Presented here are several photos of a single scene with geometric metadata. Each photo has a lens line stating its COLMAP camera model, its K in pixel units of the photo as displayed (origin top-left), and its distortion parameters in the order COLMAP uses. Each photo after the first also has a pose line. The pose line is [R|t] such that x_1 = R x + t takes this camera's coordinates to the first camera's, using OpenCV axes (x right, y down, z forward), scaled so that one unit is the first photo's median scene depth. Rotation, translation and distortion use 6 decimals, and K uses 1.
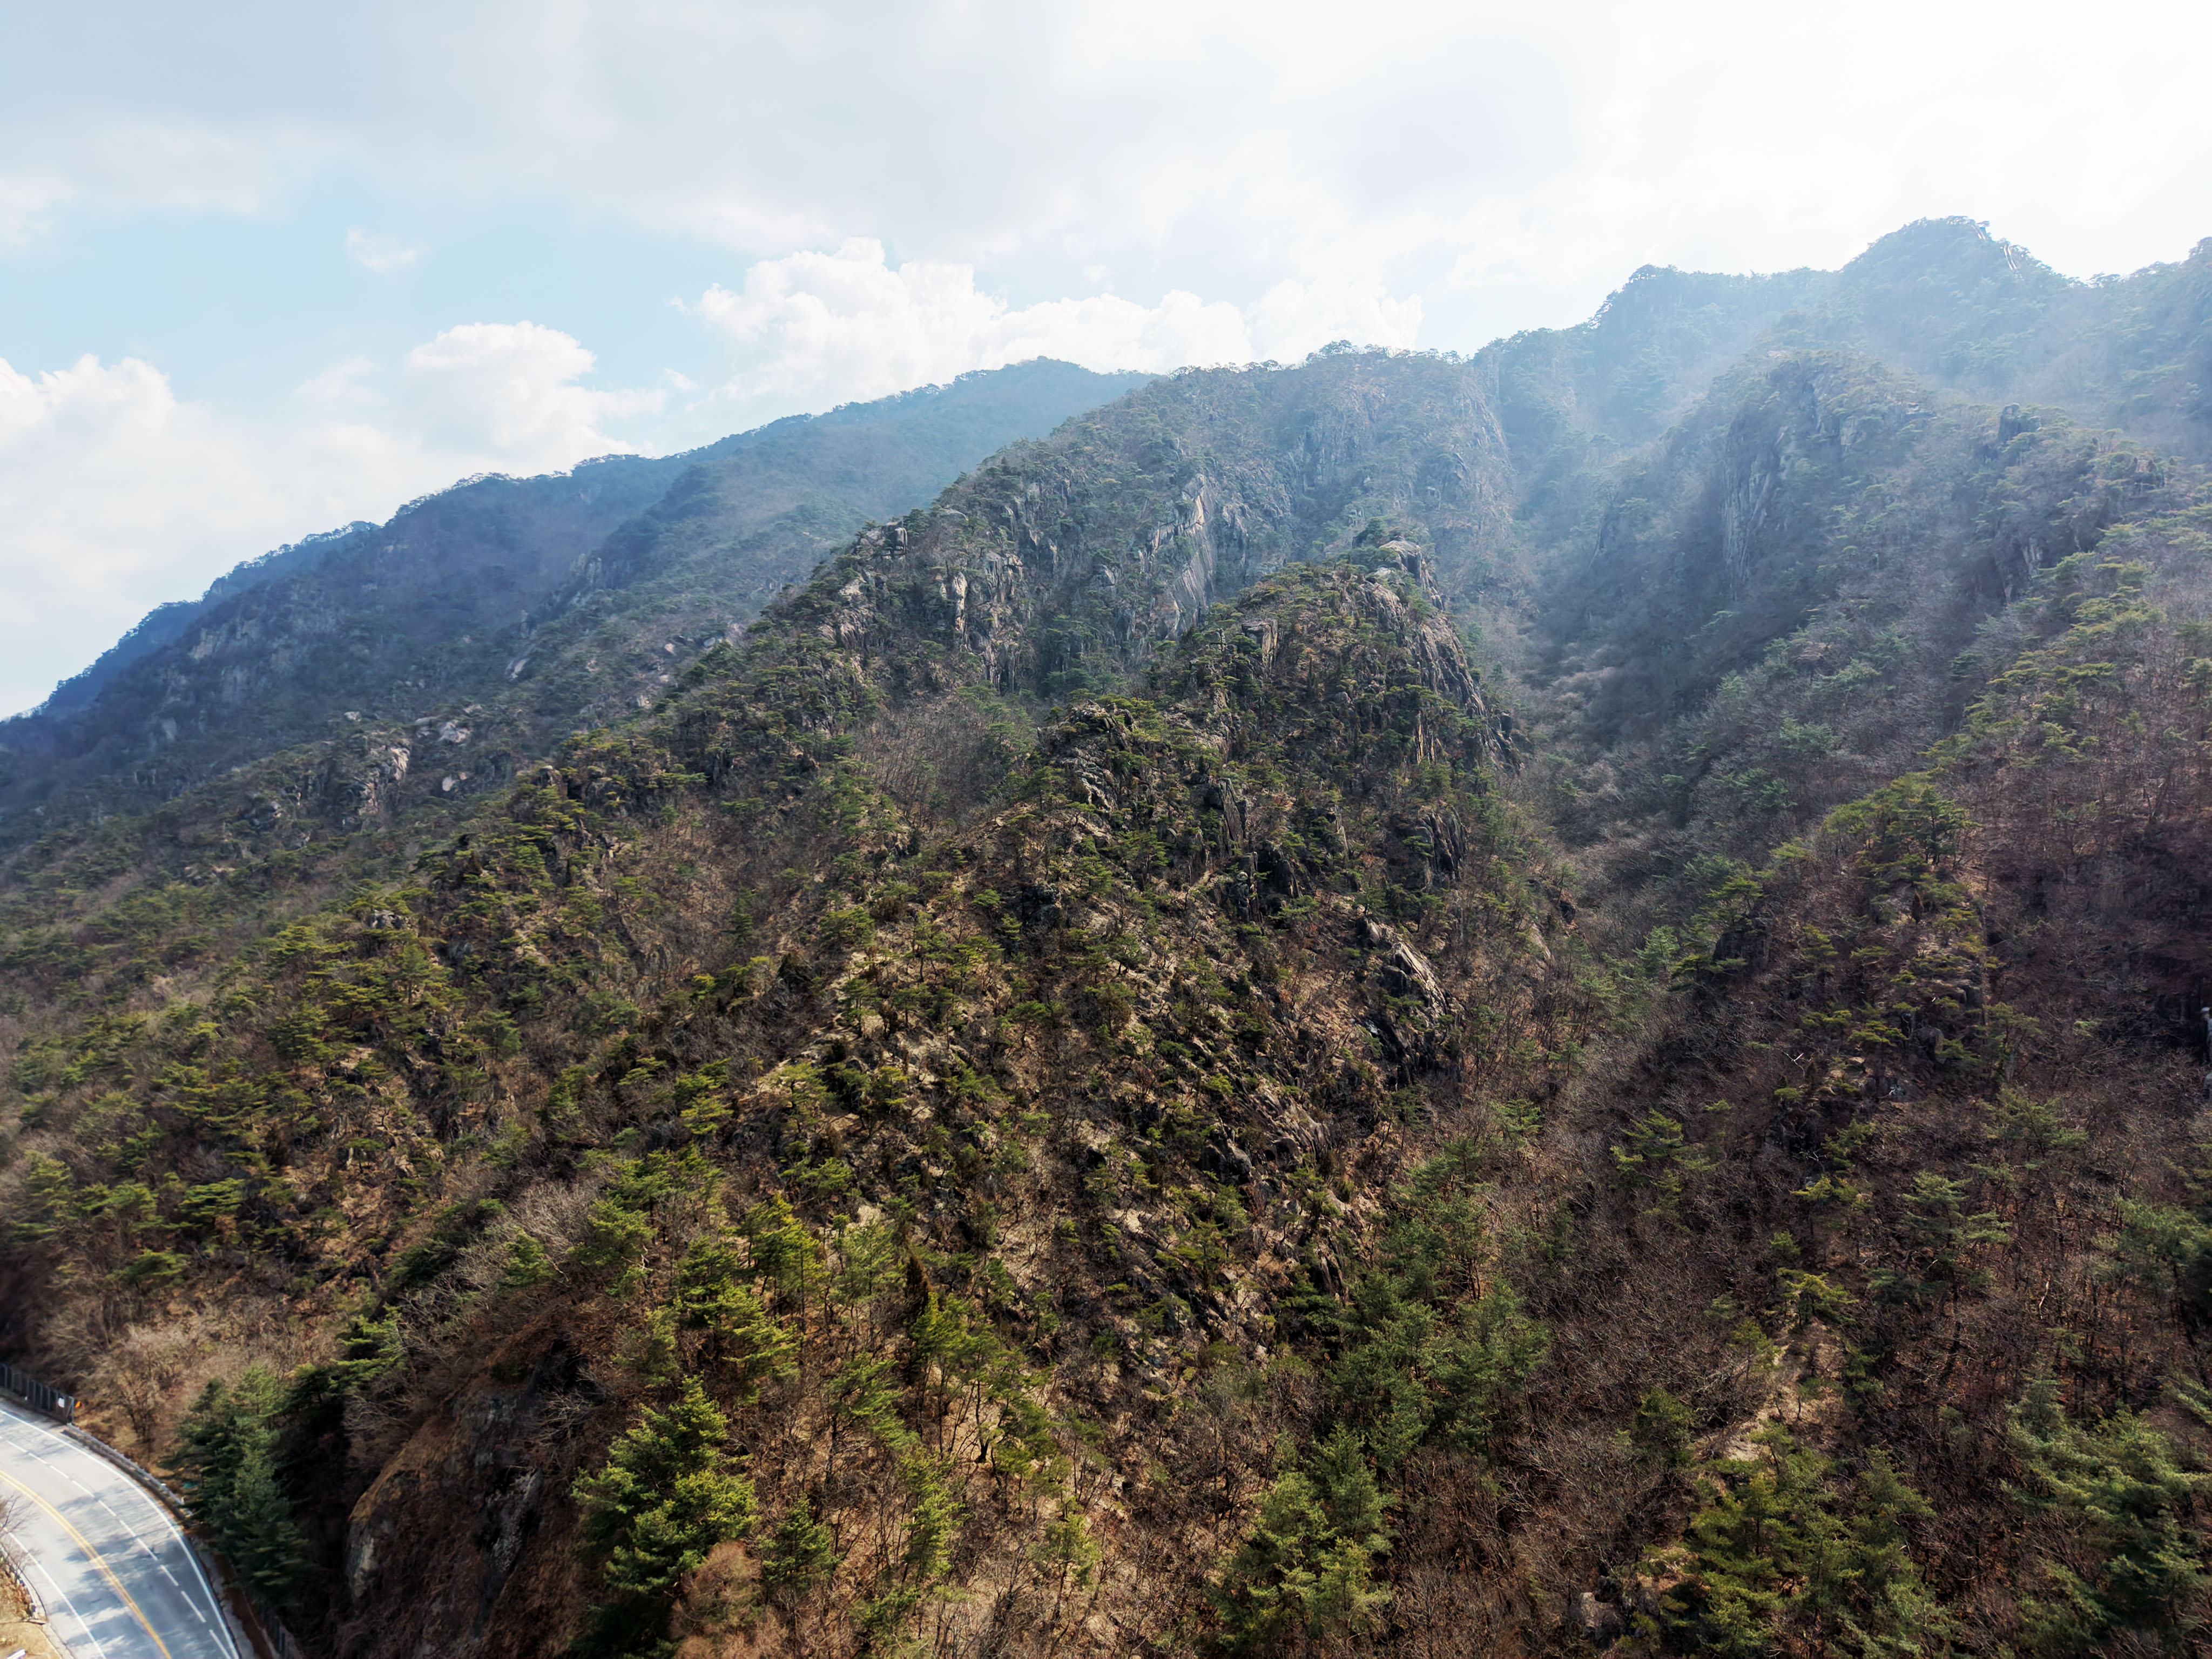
lens RADIAL K [[1480.1, 0, 1106.0], [0, 1480.1, 829.5], [0, 0, 1]] dist [0.017641, -0.015971]
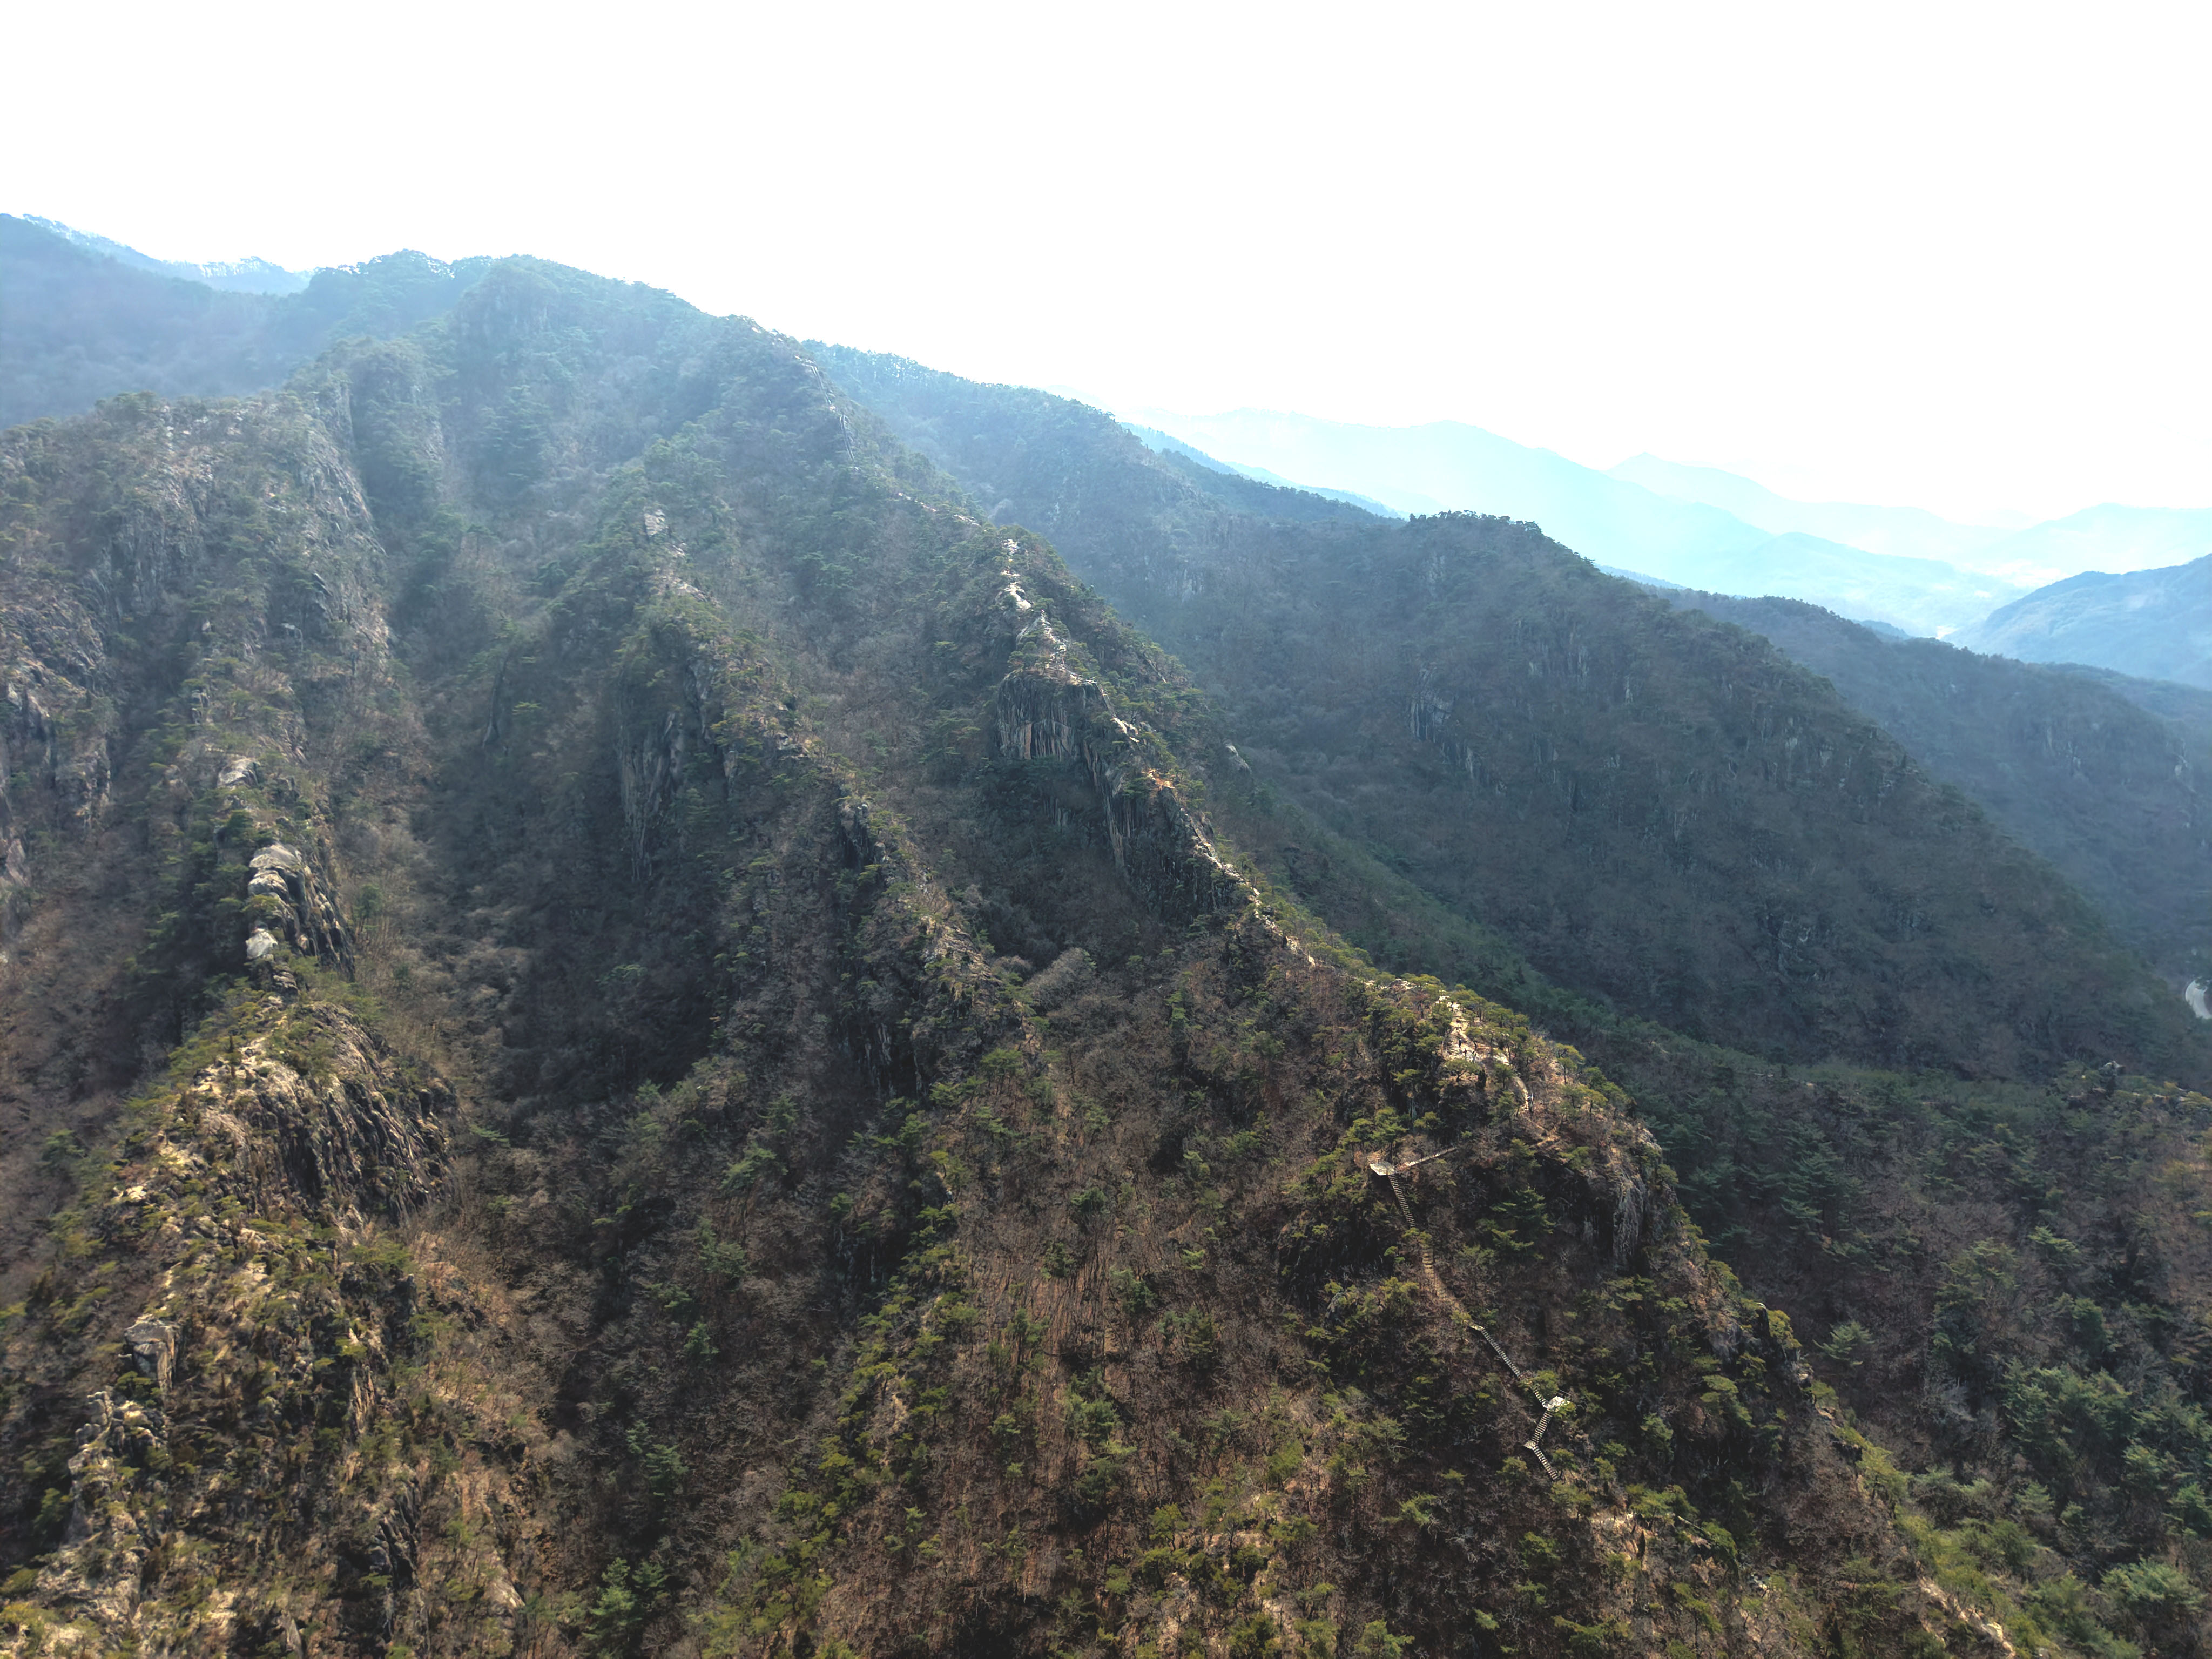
lens RADIAL K [[1480.1, 0, 1106.0], [0, 1480.1, 829.5], [0, 0, 1]] dist [0.017641, -0.015971]
pose [[0.756155, -0.126263, 0.642096, 0.004719], [0.010723, 0.983468, 0.180762, -0.723704], [-0.654305, -0.129799, 0.745008, -0.003119]]
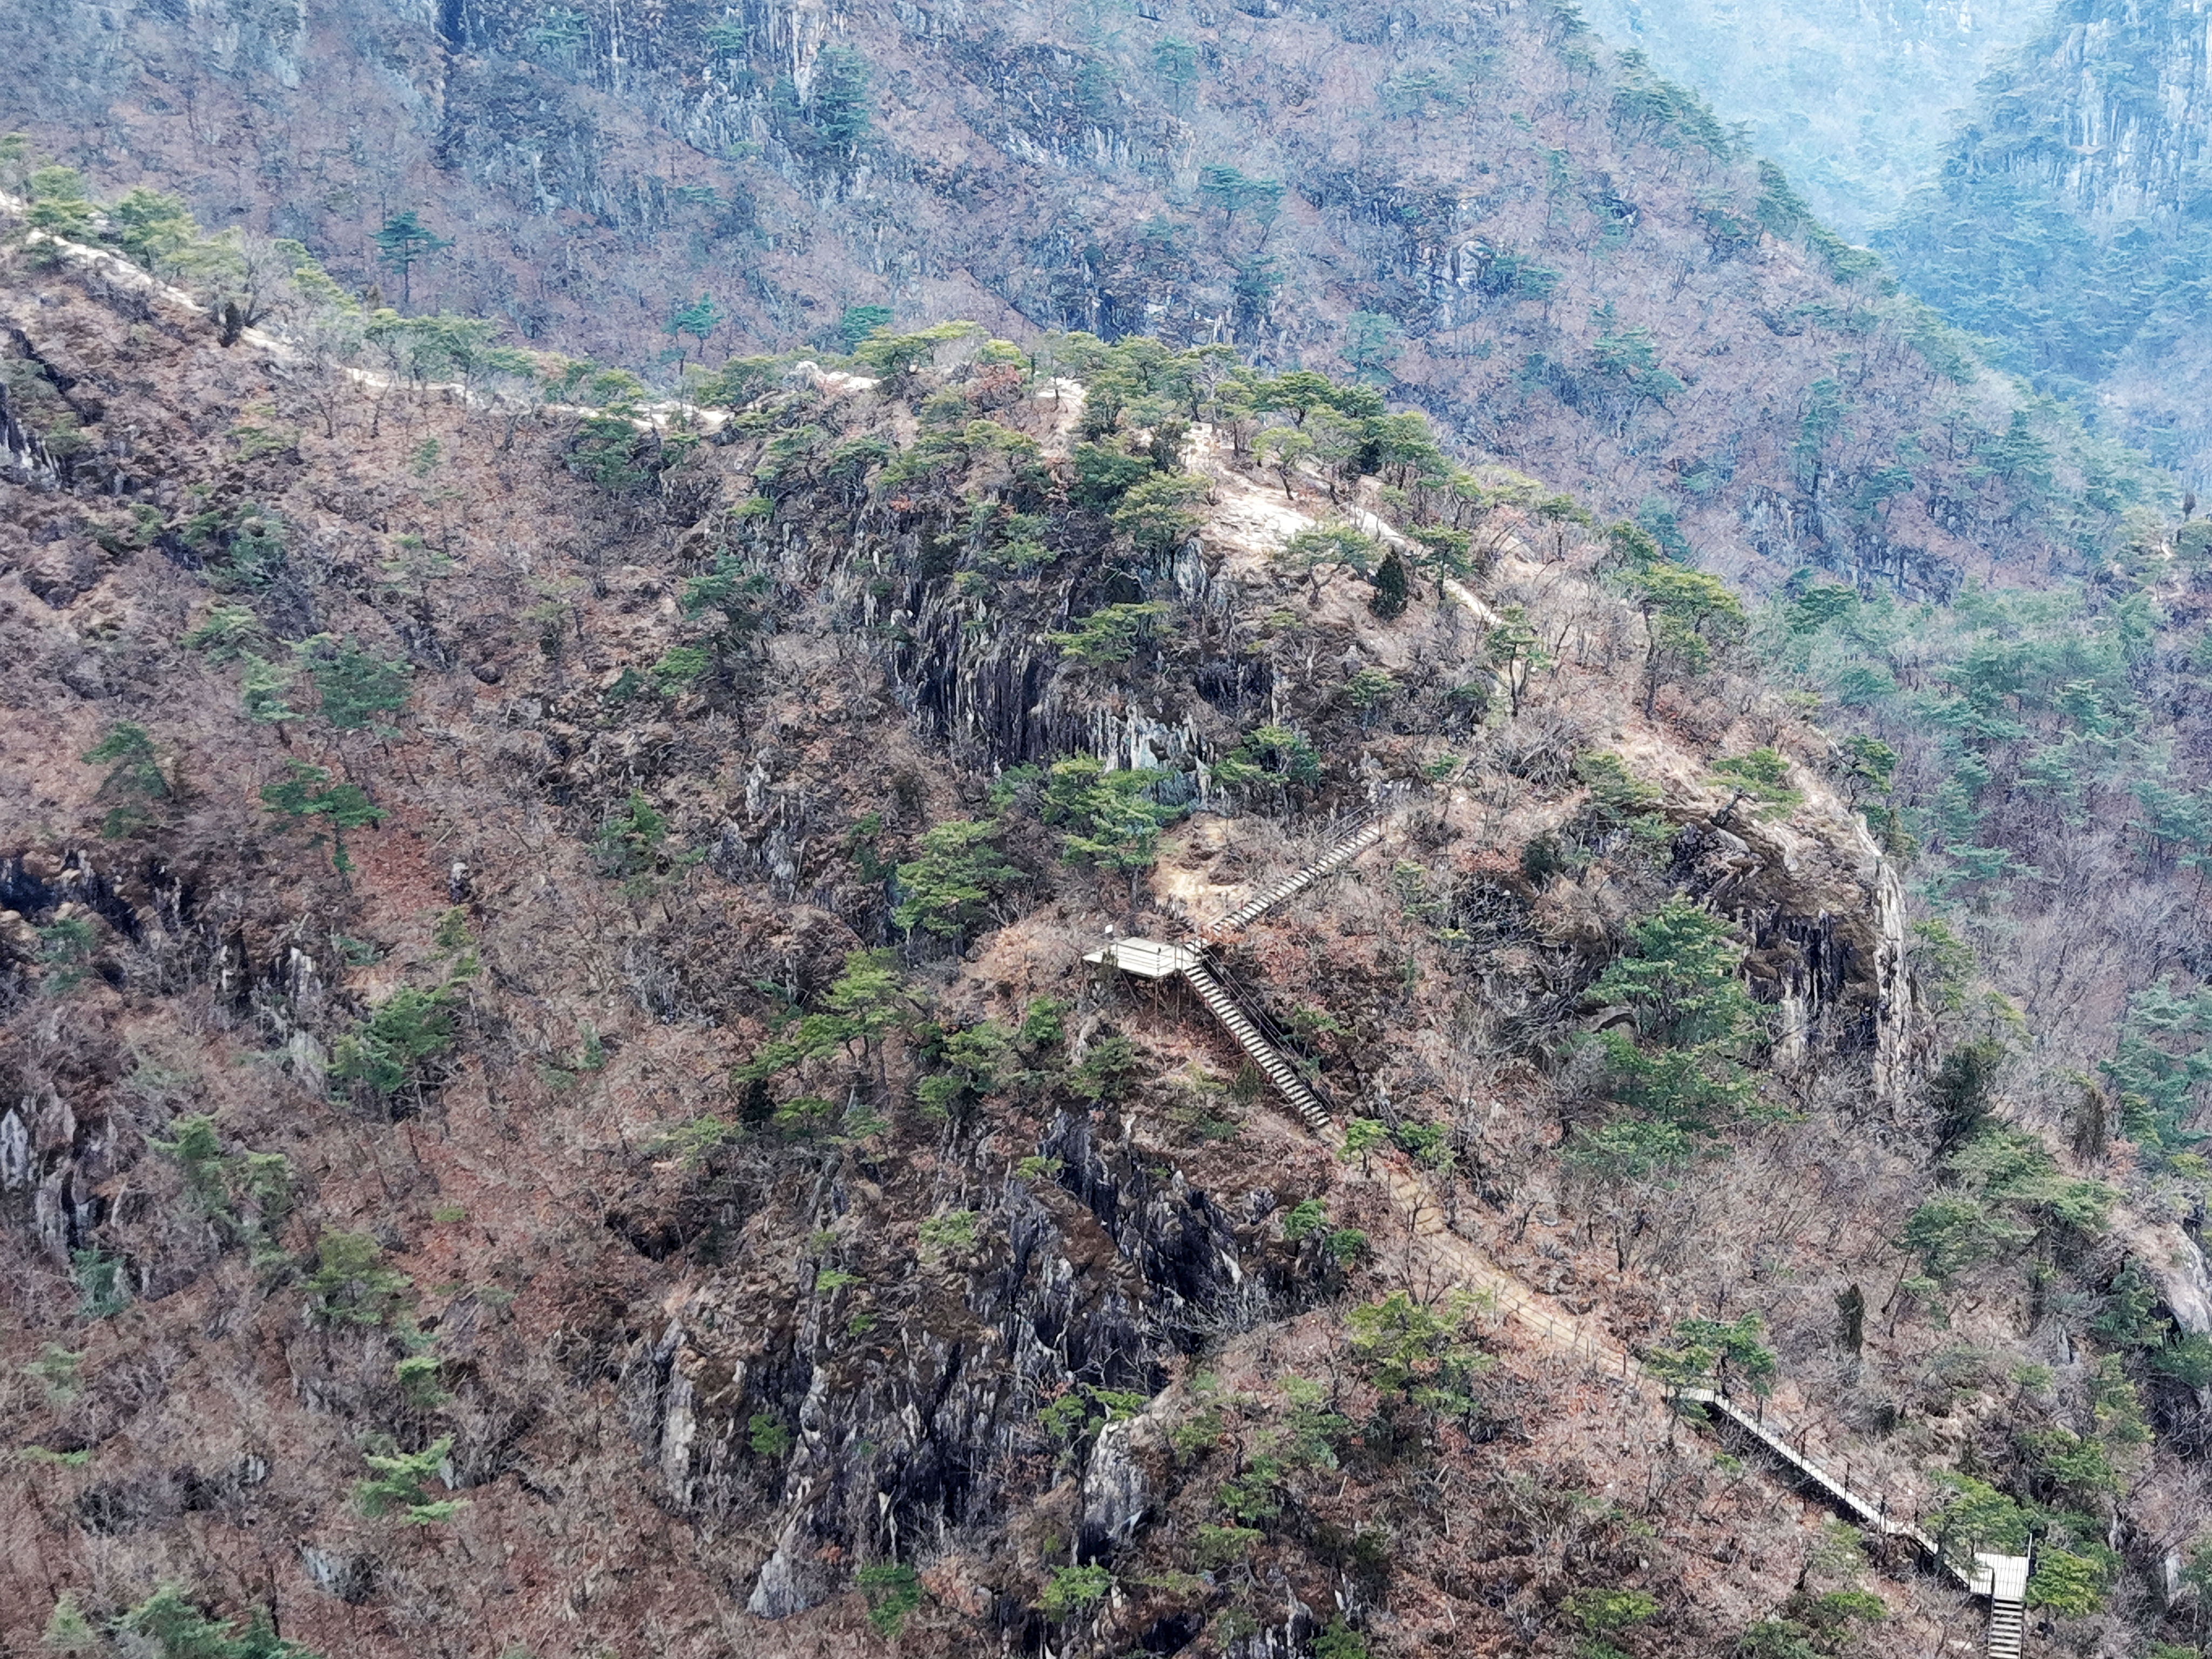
lens RADIAL K [[4387.7, 0, 1117.8], [0, 4387.7, 840.2], [0, 0, 1]] dist [0.296878, -1.567826]
pose [[0.244270, -0.273913, 0.930217, 0.021788], [-0.002193, 0.959118, 0.282999, -0.538002], [-0.969705, -0.071168, 0.233683, 0.471019]]
